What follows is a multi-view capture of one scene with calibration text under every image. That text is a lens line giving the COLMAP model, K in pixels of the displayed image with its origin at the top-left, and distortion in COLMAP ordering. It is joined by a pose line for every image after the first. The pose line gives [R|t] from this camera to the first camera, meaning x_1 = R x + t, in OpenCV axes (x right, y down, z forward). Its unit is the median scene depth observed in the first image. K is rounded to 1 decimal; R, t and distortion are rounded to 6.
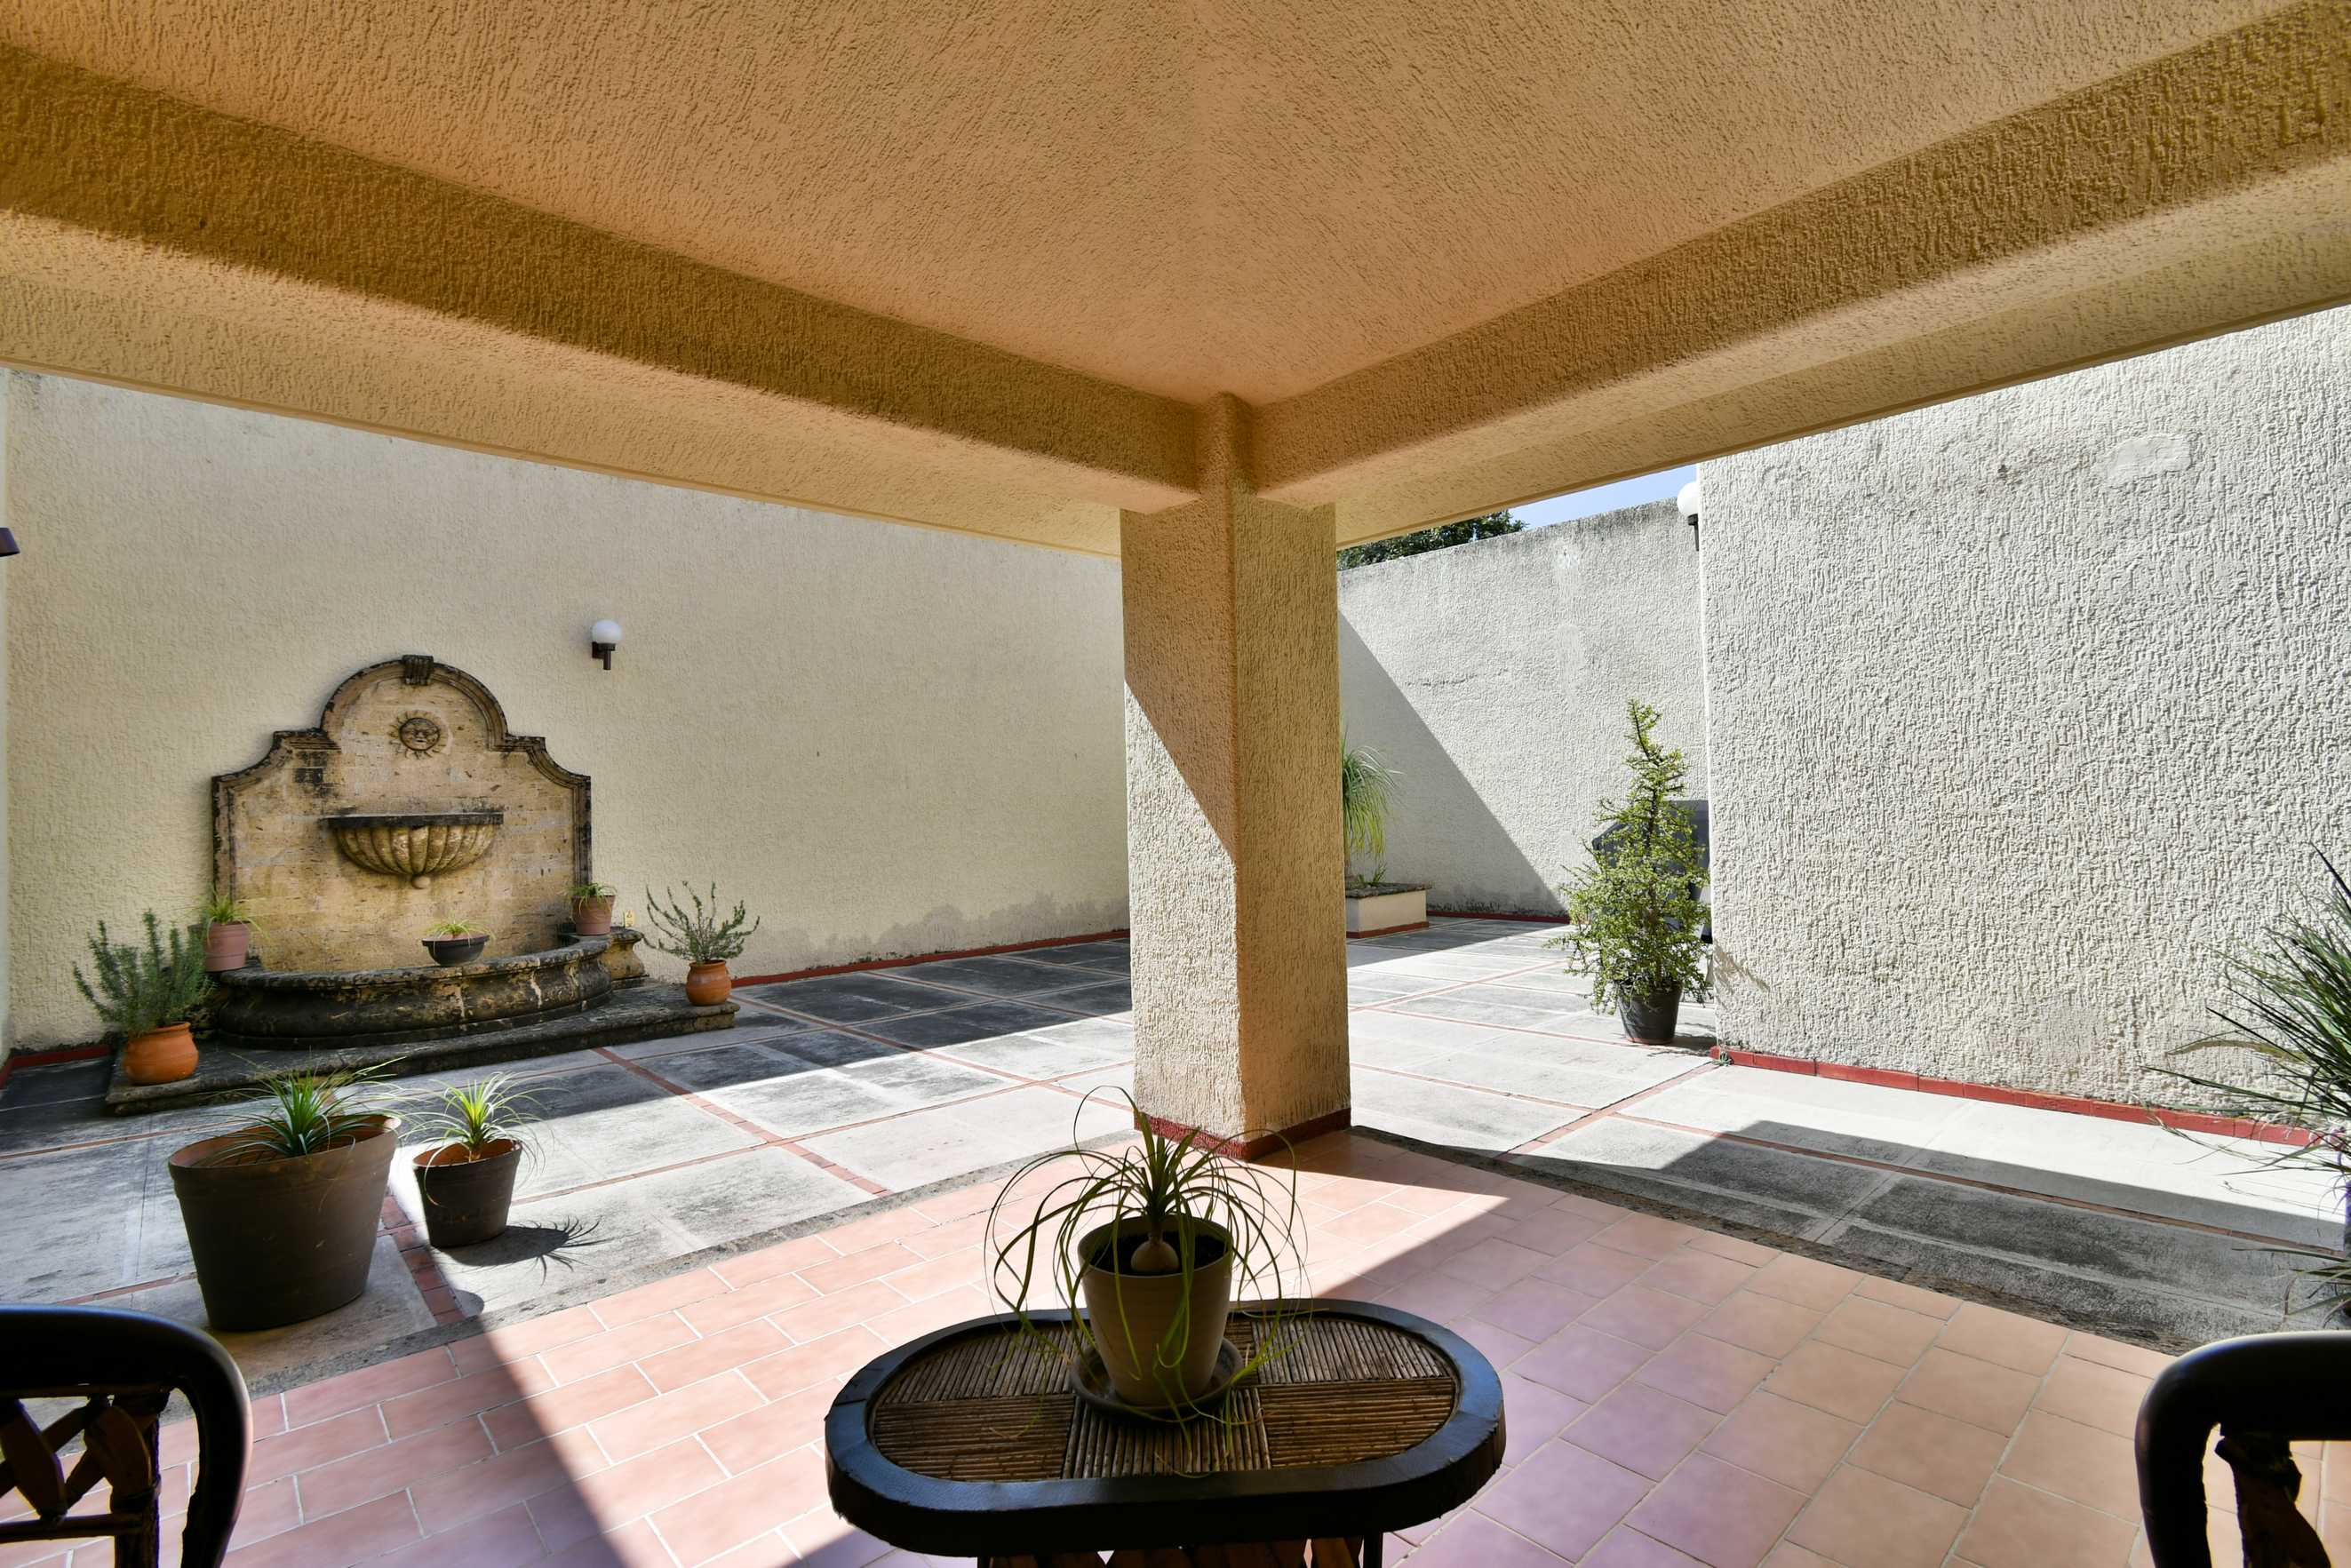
lens RADIAL K [[1084.0, 0, 1175.5], [0, 1084.0, 784.0], [0, 0, 1]] dist [0.003847, -0.004404]
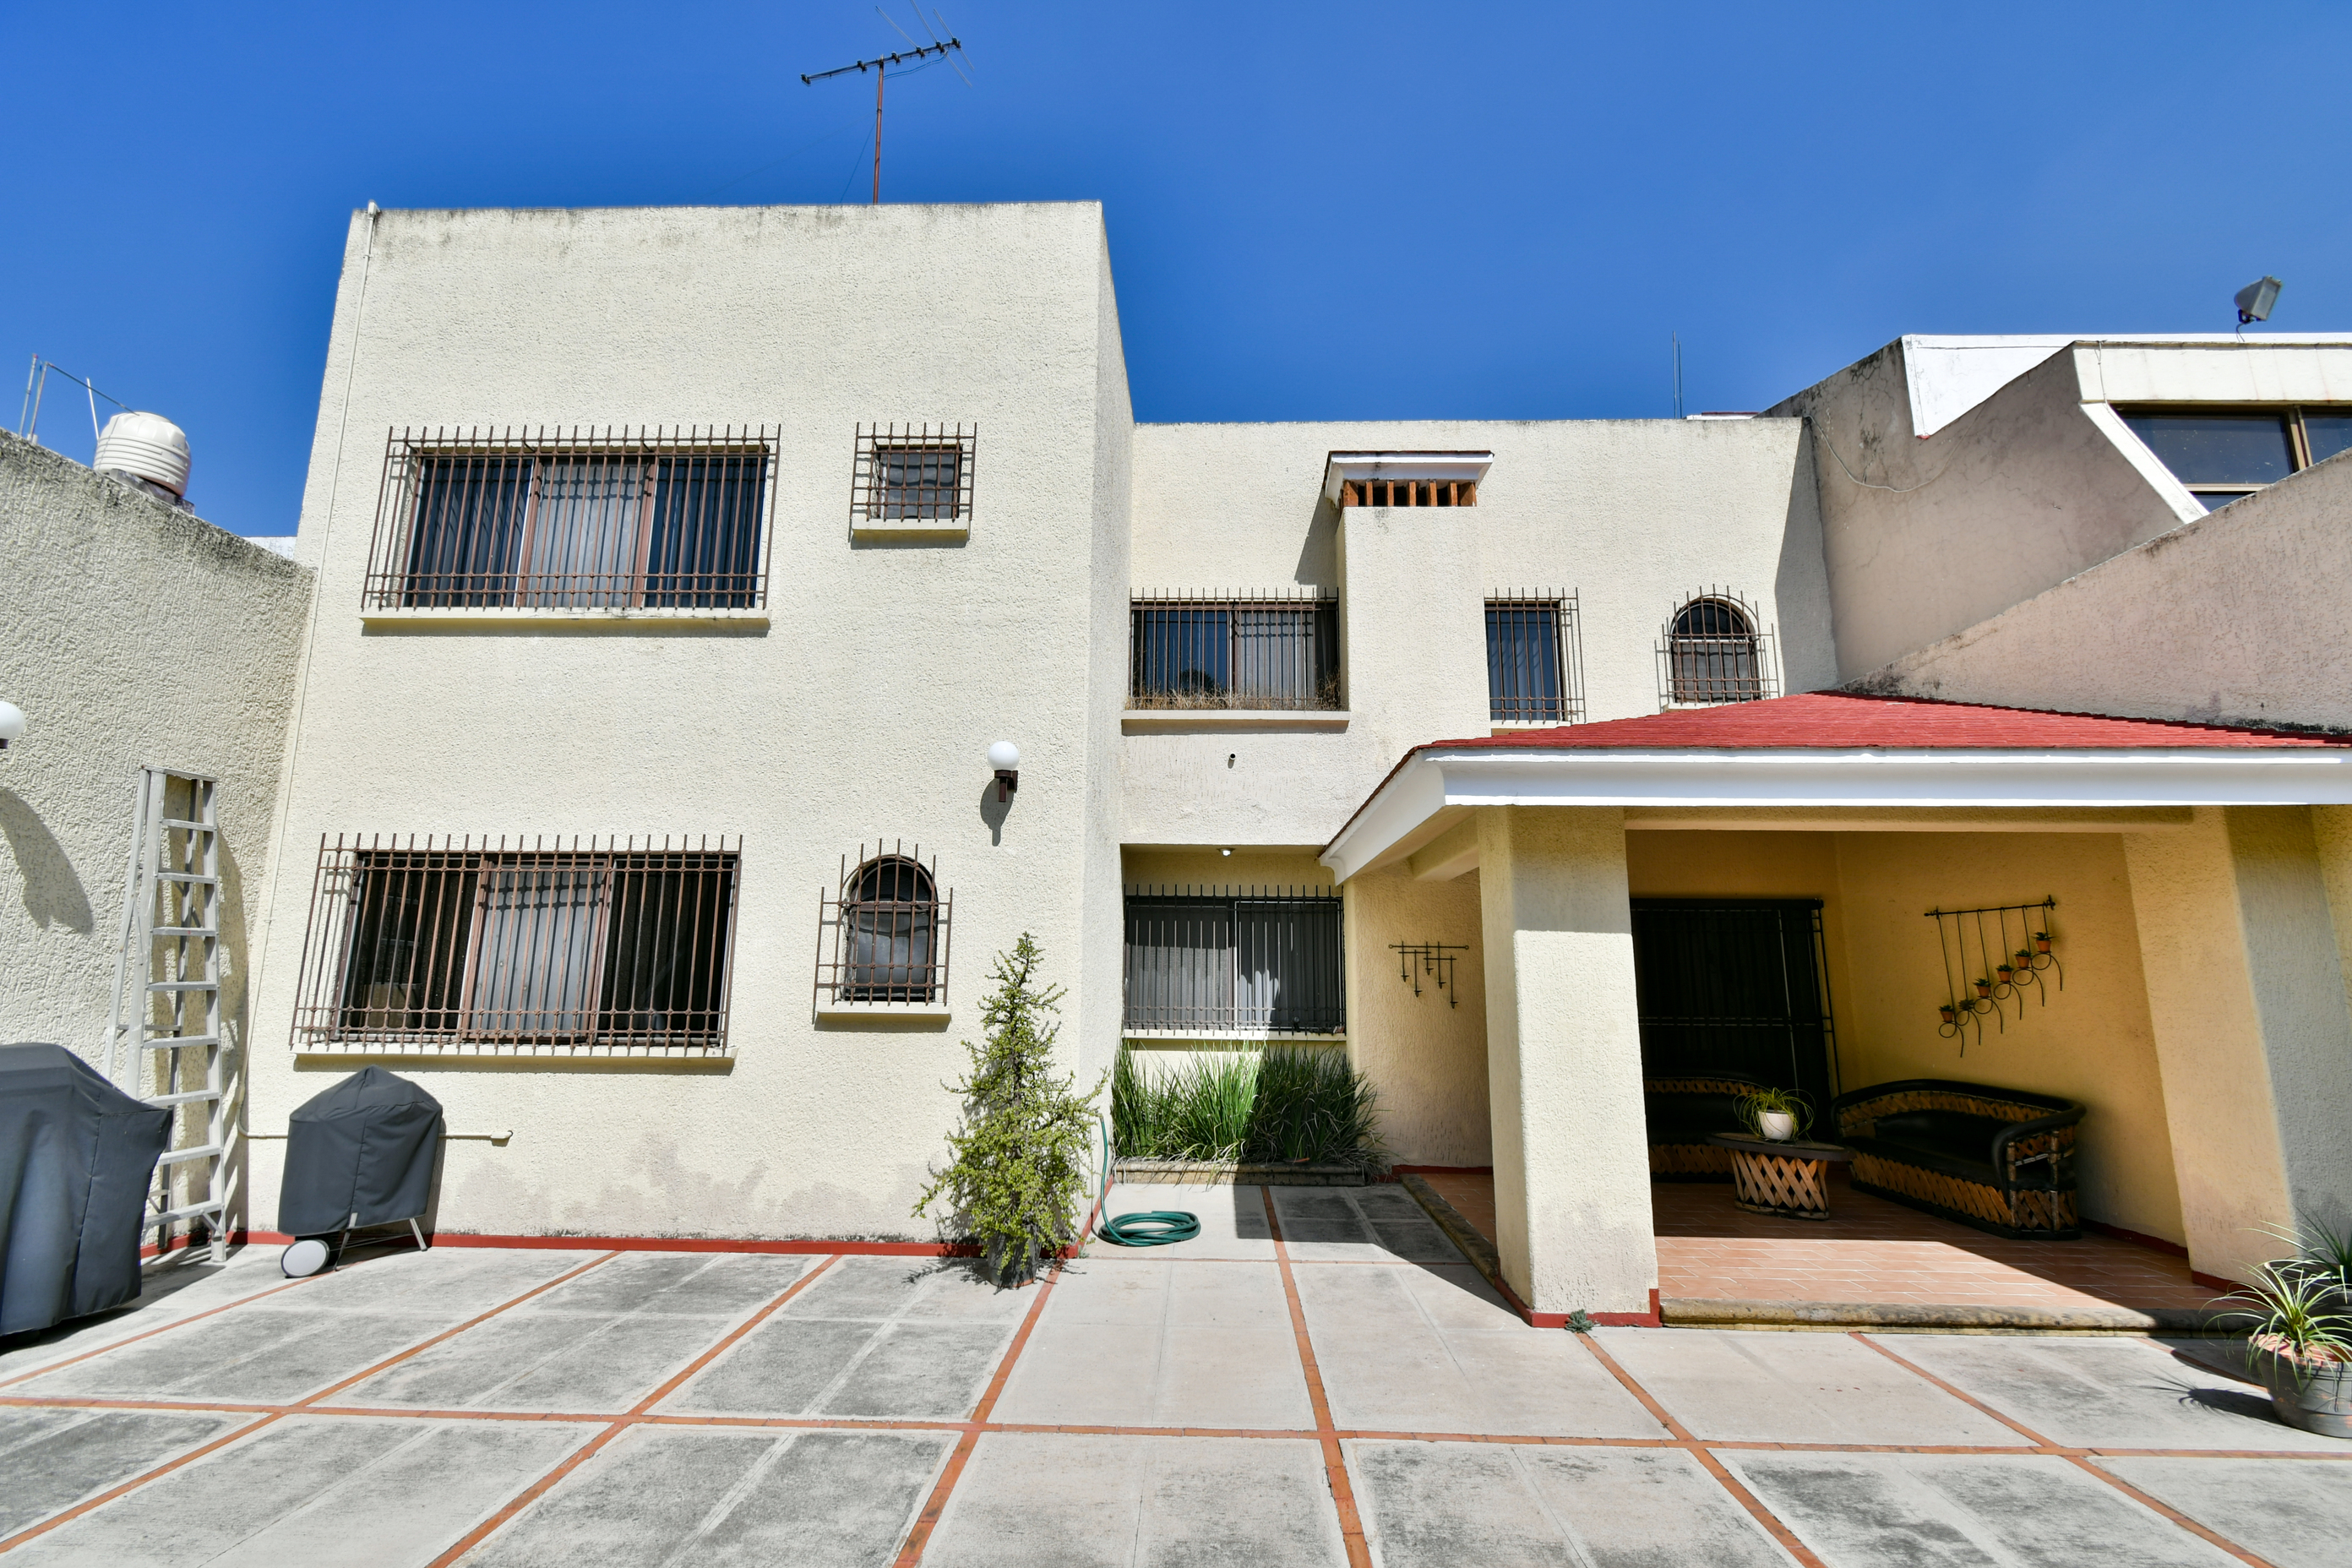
lens RADIAL K [[1030.9, 0, 1176.7], [0, 1030.9, 789.5], [0, 0, 1]] dist [0.007091, -0.004155]
pose [[-0.716322, 0.144918, 0.682555, -0.309160], [-0.004068, 0.977311, -0.211769, -0.002507], [-0.697758, -0.154471, -0.699480, 1.333077]]
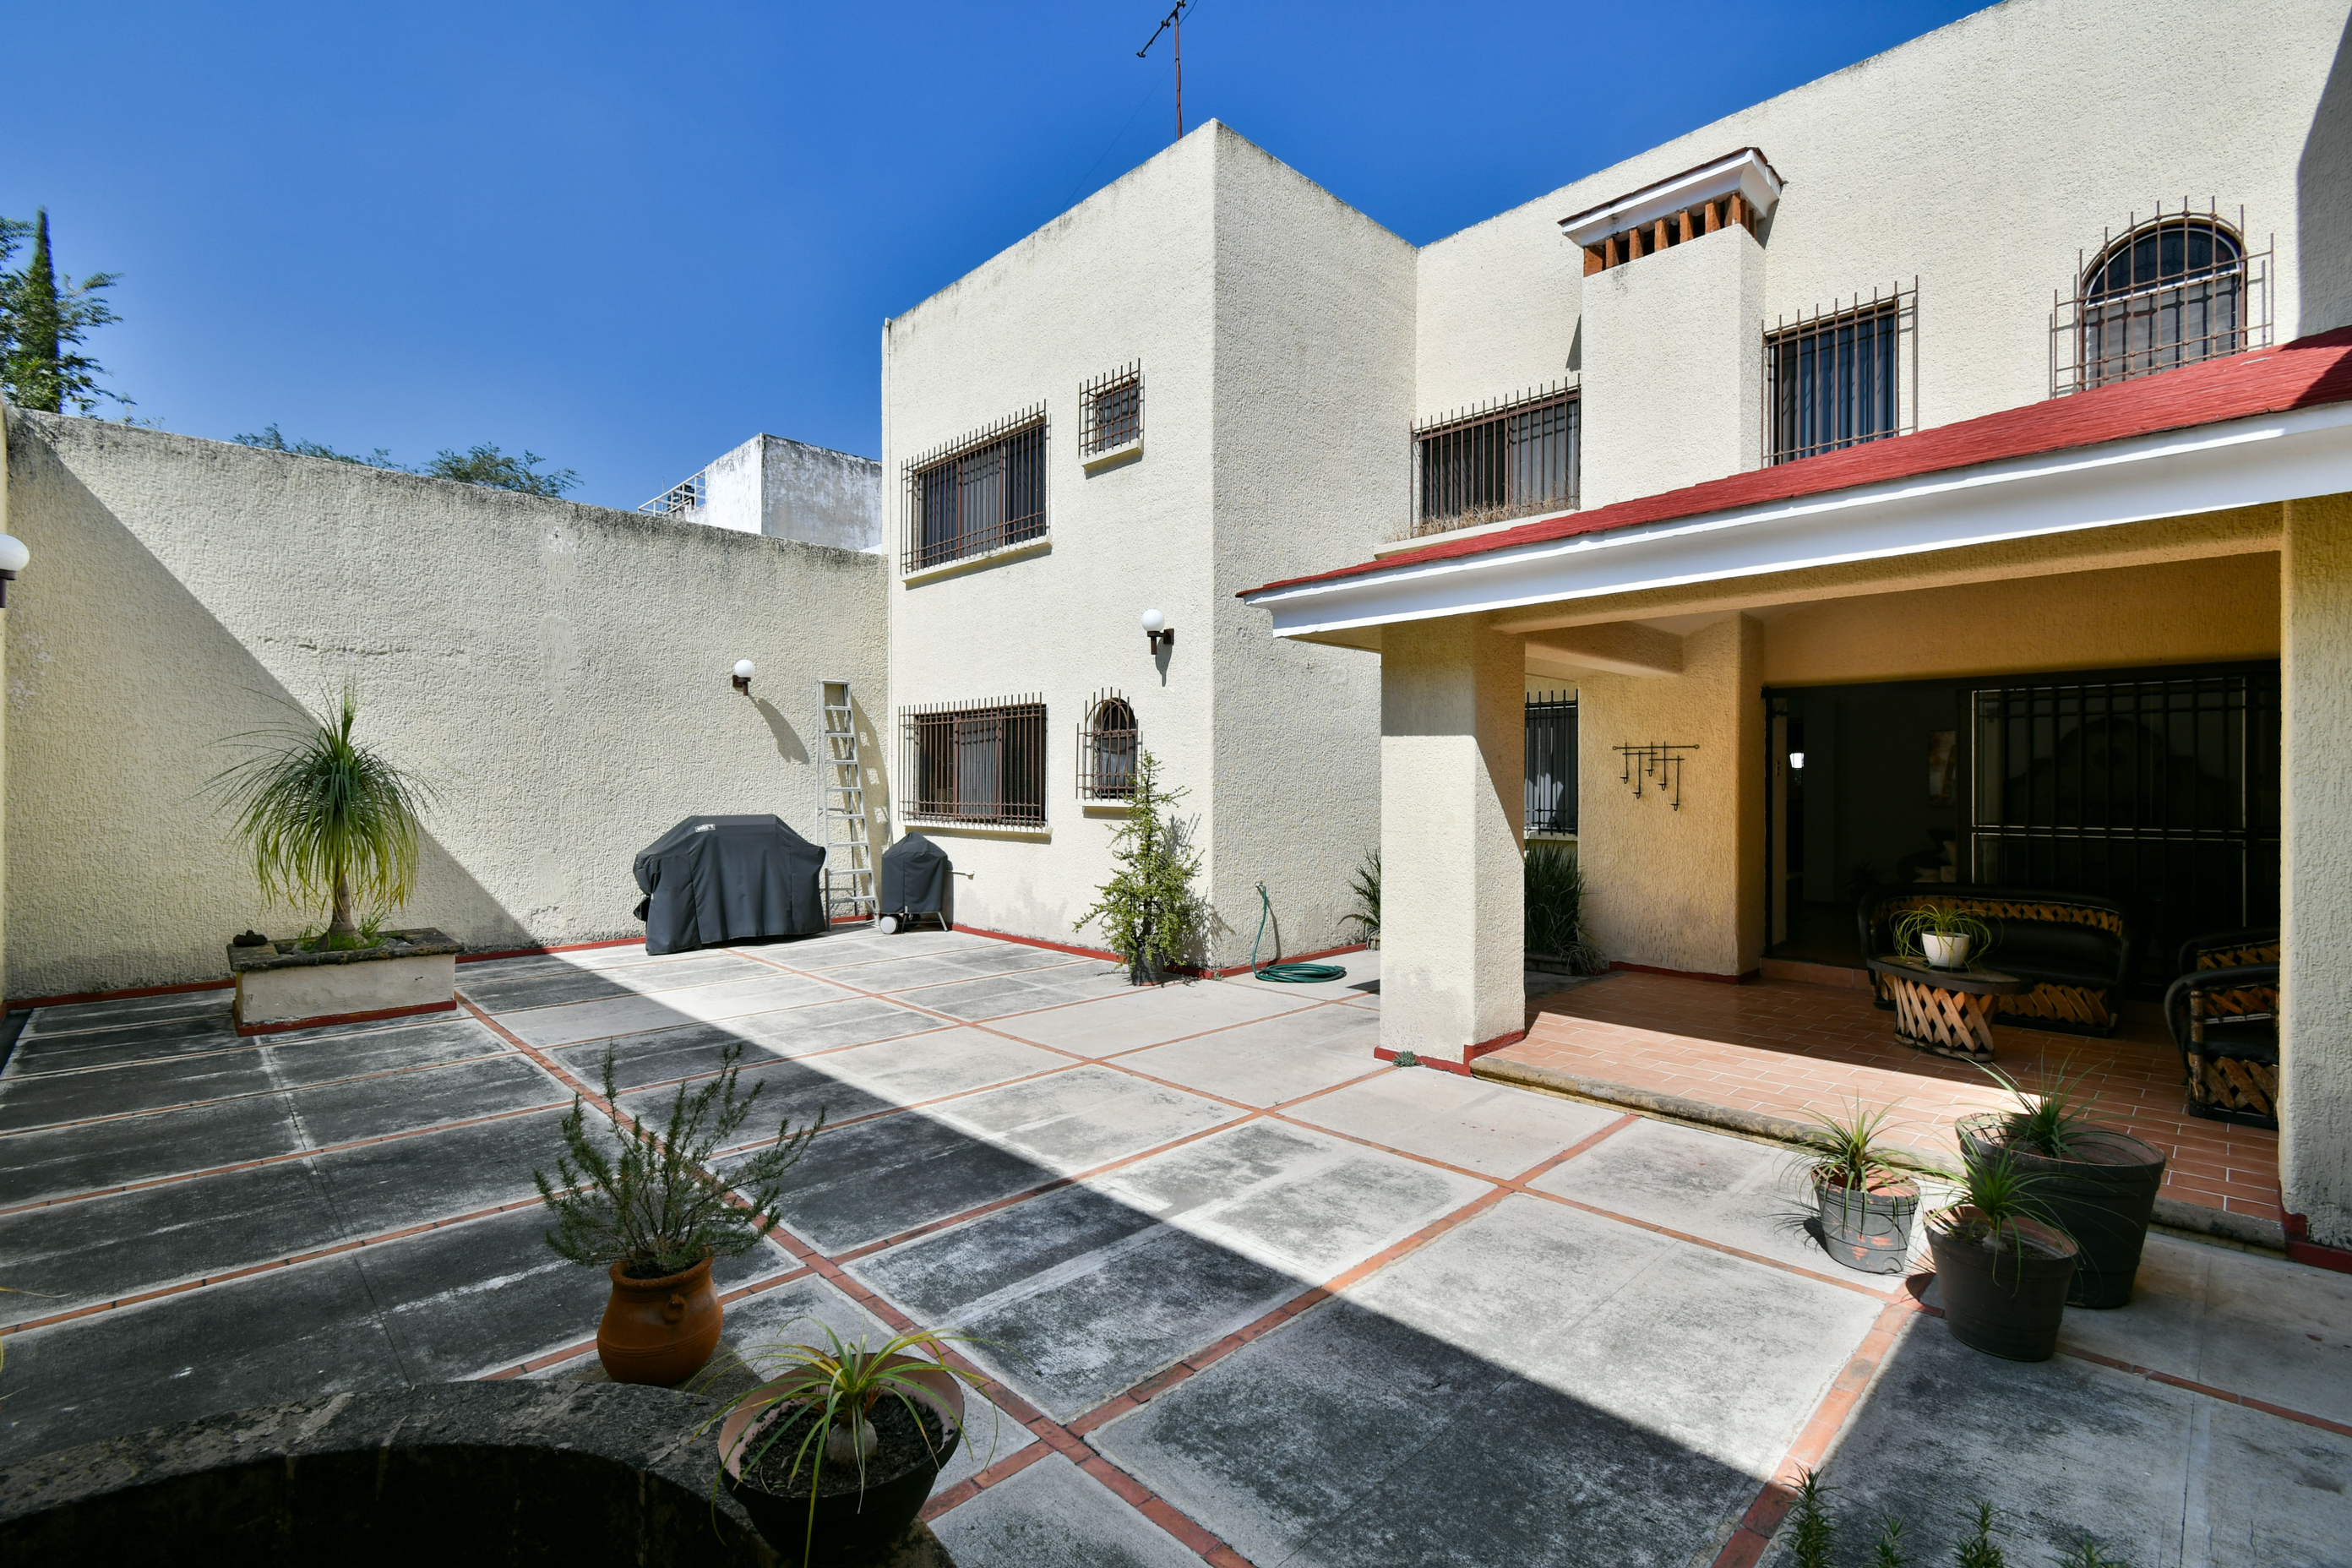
lens RADIAL K [[1039.8, 0, 1172.7], [0, 1039.8, 785.5], [0, 0, 1]] dist [0.001561, -0.000291]
pose [[-0.032011, 0.025446, 0.999164, -0.799671], [-0.021488, 0.999427, -0.026141, 0.004603], [-0.999256, -0.022307, -0.031446, 0.833876]]
